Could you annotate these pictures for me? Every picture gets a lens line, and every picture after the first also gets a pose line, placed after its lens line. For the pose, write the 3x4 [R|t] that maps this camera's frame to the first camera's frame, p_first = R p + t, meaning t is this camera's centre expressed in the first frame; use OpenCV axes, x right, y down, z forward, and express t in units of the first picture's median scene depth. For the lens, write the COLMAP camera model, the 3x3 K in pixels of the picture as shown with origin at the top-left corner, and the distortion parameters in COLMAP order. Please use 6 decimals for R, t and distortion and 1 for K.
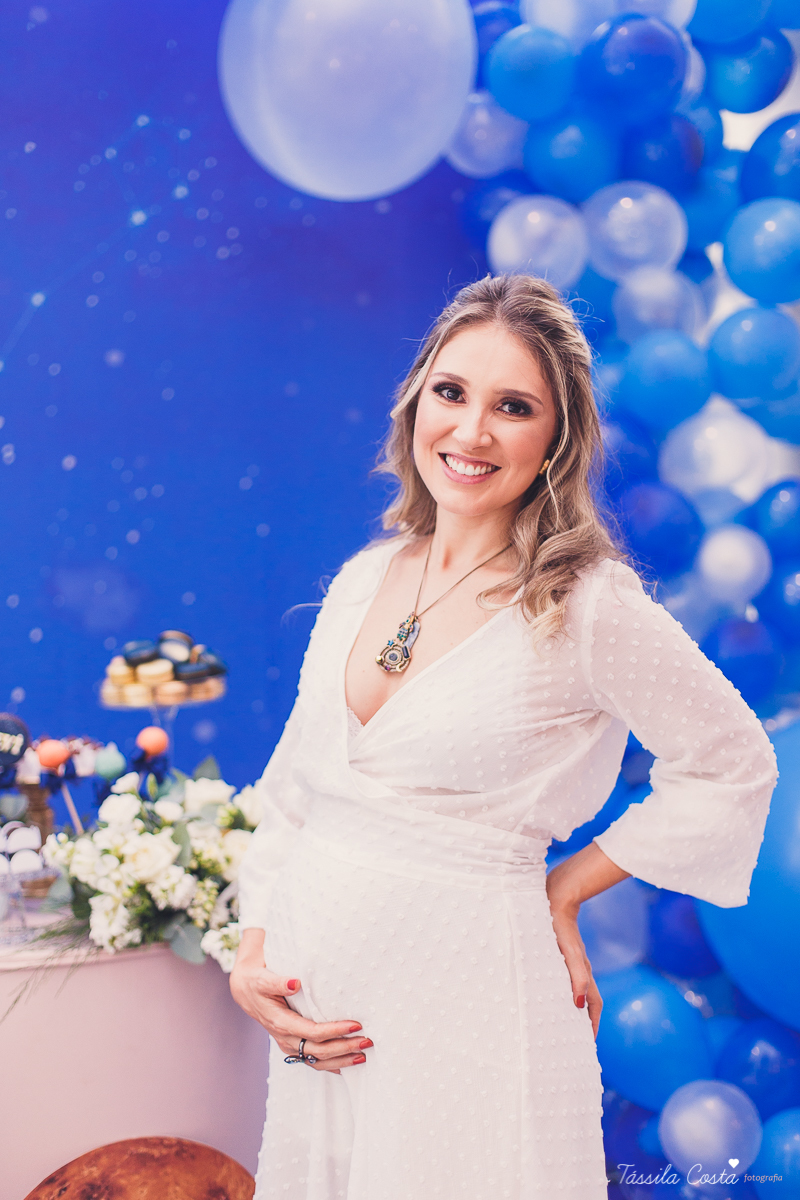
lens RADIAL K [[1739.8, 0, 366.6], [0, 1739.8, 620.5], [0, 0, 1]] dist [-0.016740, 0.000000]
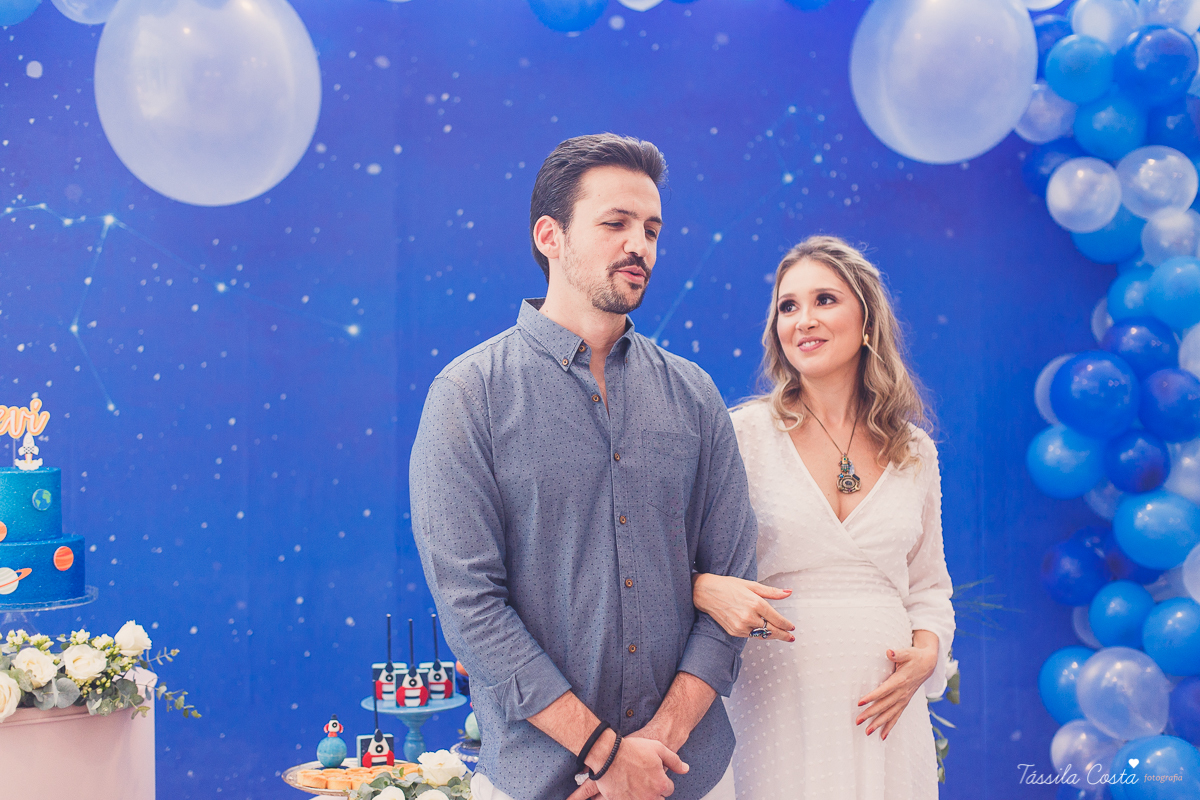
lens RADIAL K [[1739.8, 0, 593.6], [0, 1739.8, 405.8], [0, 0, 1]] dist [-0.016740, 0.000000]
pose [[0.984665, 0.007349, -0.174303, -0.043313], [-0.018982, 0.997694, -0.065167, 0.047491], [0.173422, 0.067476, 0.982533, -0.413098]]
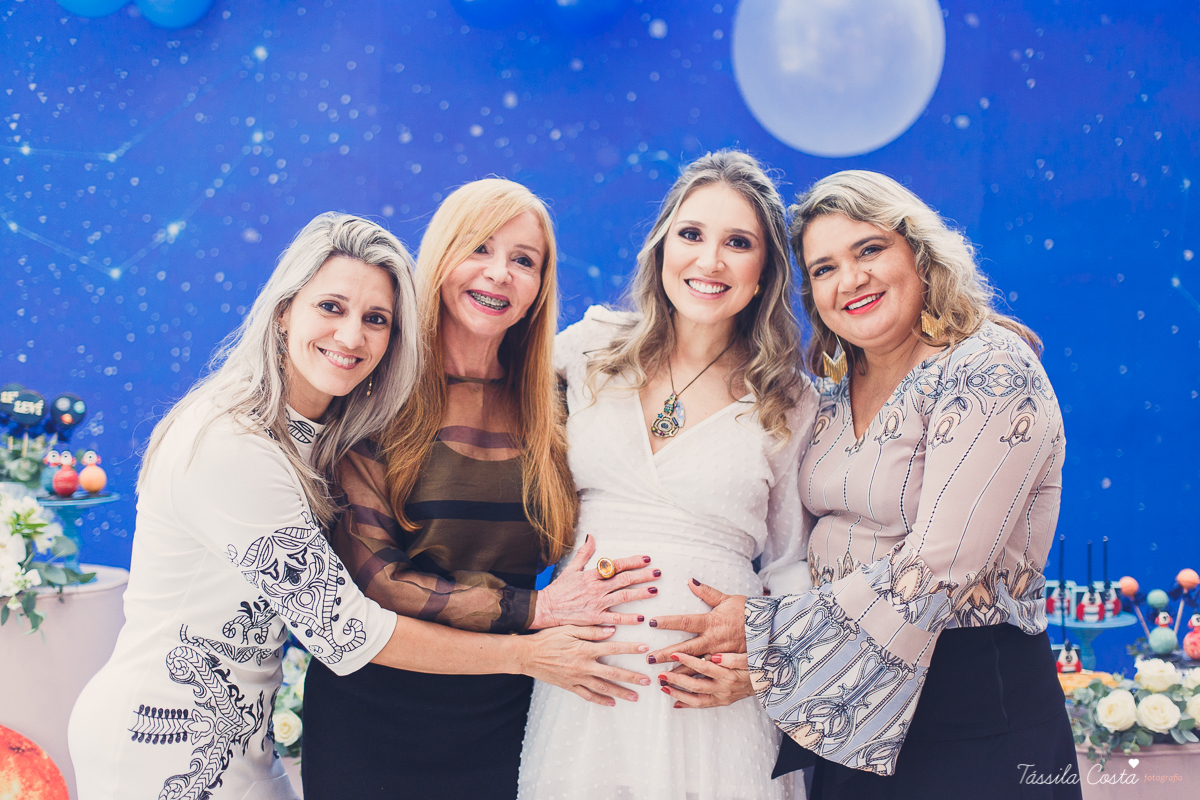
lens RADIAL K [[1739.8, 0, 565.4], [0, 1739.8, 403.3], [0, 0, 1]] dist [-0.016740, 0.000000]
pose [[0.948968, 0.033883, -0.313546, -0.313840], [-0.047378, 0.998245, -0.035521, 0.077370], [0.311792, 0.048564, 0.948908, -0.579632]]
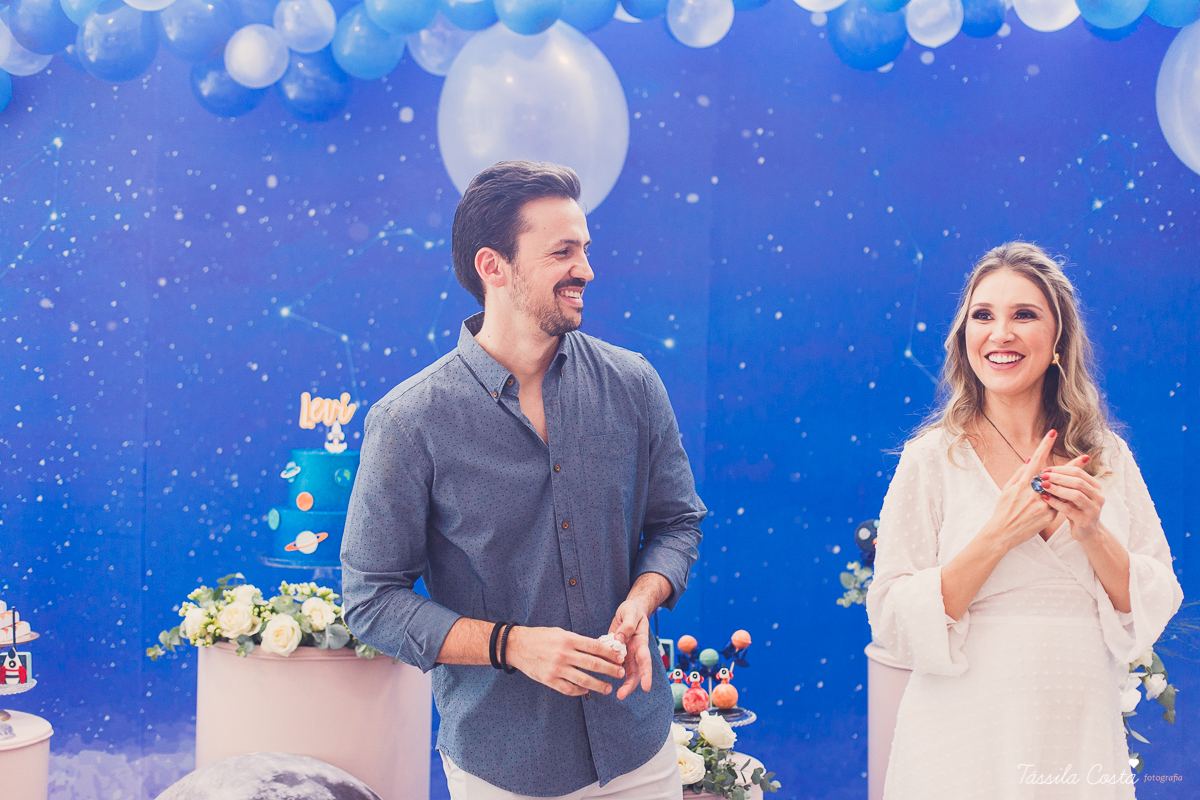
lens RADIAL K [[1739.8, 0, 600.6], [0, 1739.8, 406.5], [0, 0, 1]] dist [-0.016740, 0.000000]
pose [[0.870732, 0.037698, -0.490310, 0.232785], [-0.076591, 0.995286, -0.059495, 0.051832], [0.485756, 0.089357, 0.869515, -0.447482]]
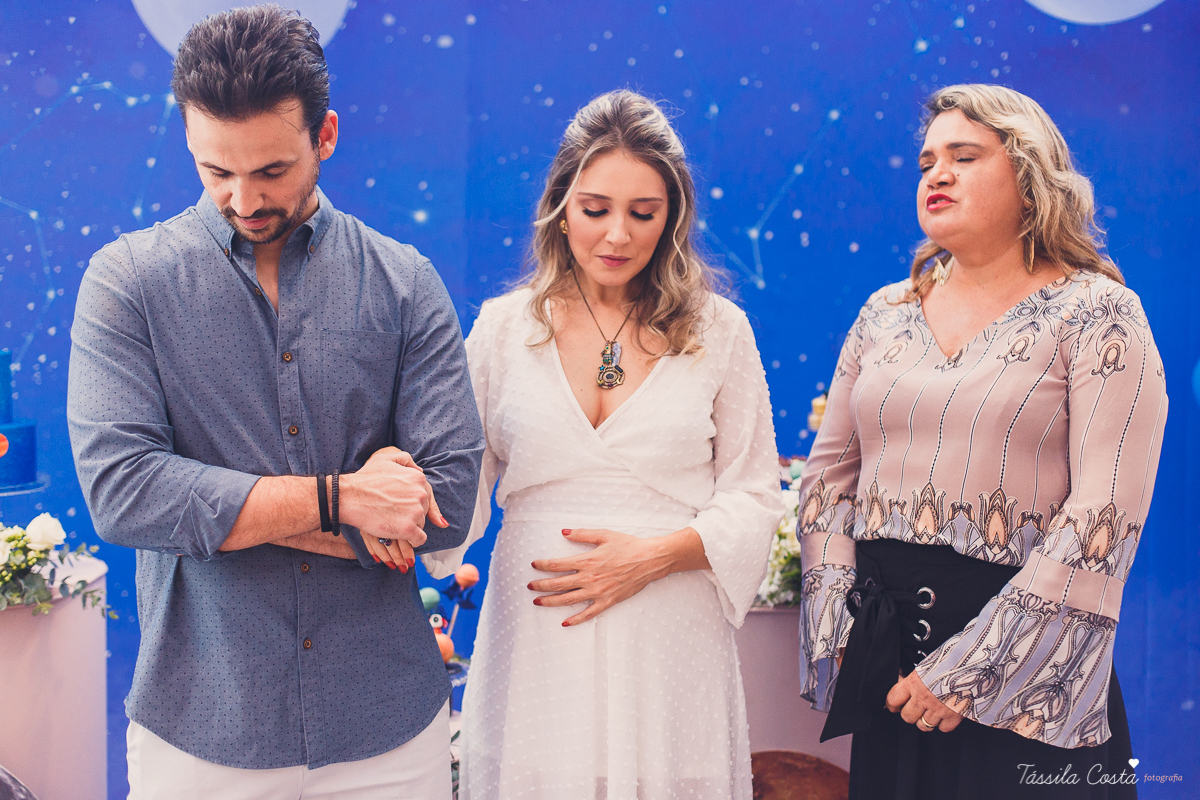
lens RADIAL K [[1739.8, 0, 623.3], [0, 1739.8, 344.1], [0, 0, 1]] dist [-0.016740, 0.000000]
pose [[0.903725, 0.032913, -0.426846, 0.217004], [-0.058667, 0.997155, -0.047321, 0.046447], [0.424075, 0.067806, 0.903085, -0.172733]]
